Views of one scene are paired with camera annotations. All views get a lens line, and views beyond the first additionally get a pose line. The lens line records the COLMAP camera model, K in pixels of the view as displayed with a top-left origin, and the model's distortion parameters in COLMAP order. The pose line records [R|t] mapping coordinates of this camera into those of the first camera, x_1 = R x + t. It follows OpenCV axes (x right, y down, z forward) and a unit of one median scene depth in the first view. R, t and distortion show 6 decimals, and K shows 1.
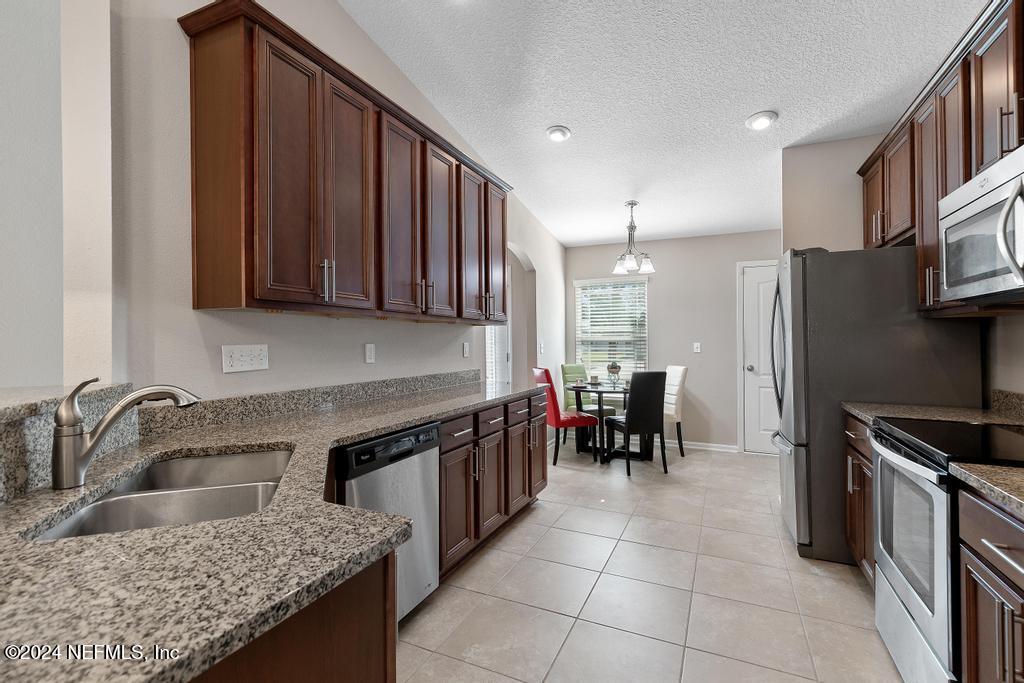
lens RADIAL K [[468.1, 0, 512.0], [0, 468.1, 341.5], [0, 0, 1]] dist [0.001413, 0.000029]
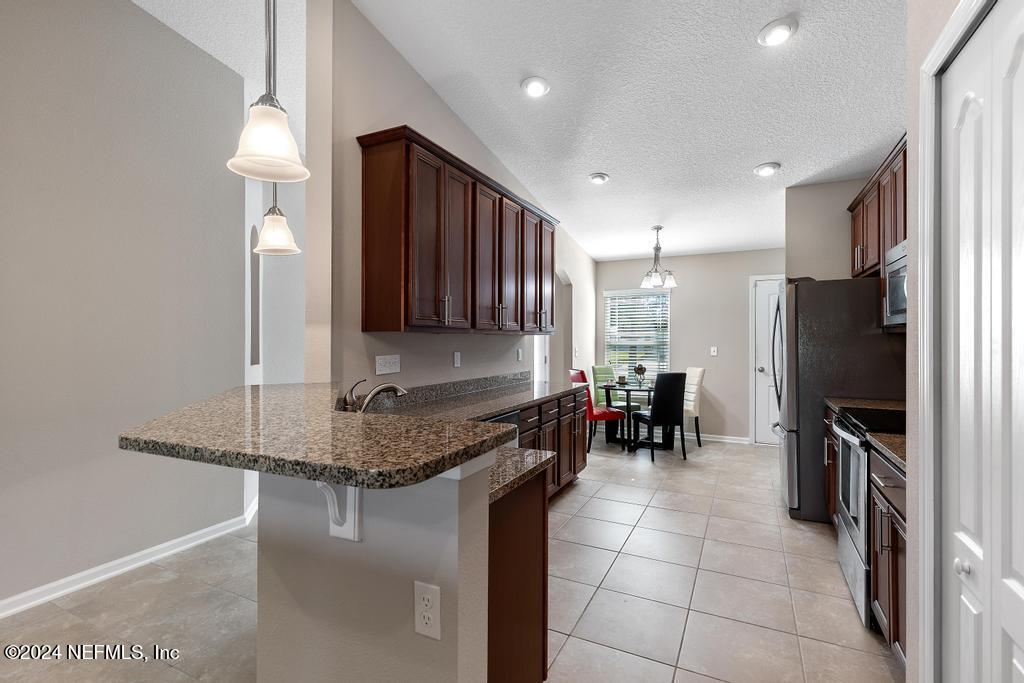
lens RADIAL K [[474.2, 0, 513.3], [0, 474.2, 355.2], [0, 0, 1]] dist [-0.001267, -0.000130]
pose [[0.999529, -0.000337, -0.030685, -0.075172], [0.001296, 0.999511, 0.031228, -0.019707], [0.030660, -0.031253, 0.999041, -0.222506]]
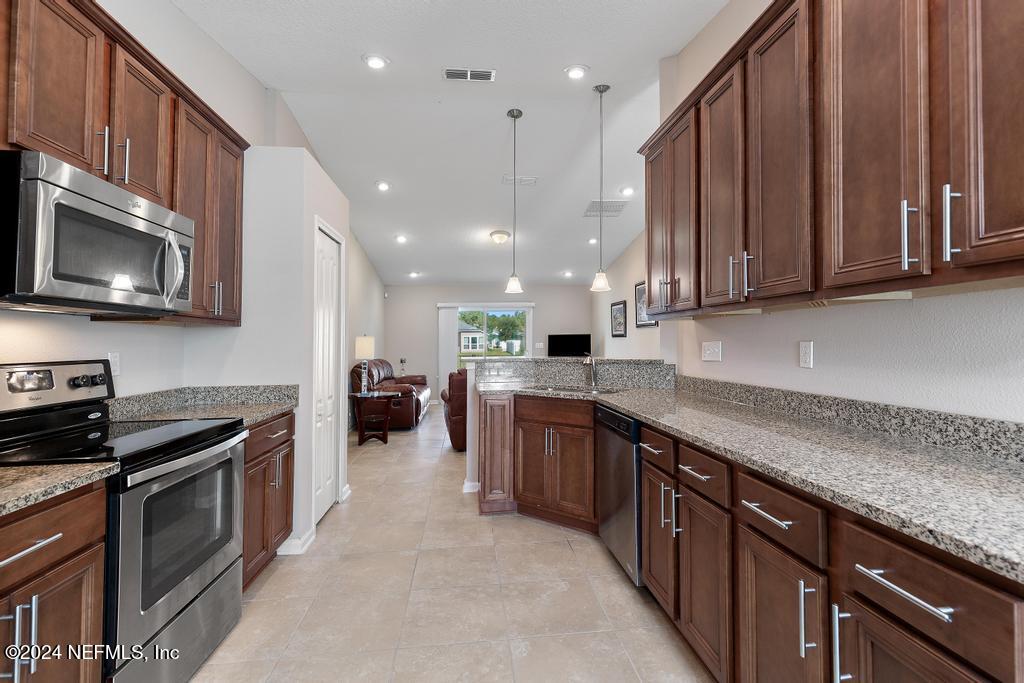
lens RADIAL K [[468.1, 0, 512.0], [0, 468.1, 341.5], [0, 0, 1]] dist [0.001413, 0.000029]
pose [[-0.862833, -0.000455, -0.505490, 0.330964], [0.000942, 0.999996, -0.002508, 0.004702], [0.505489, -0.002640, -0.862829, 0.997402]]
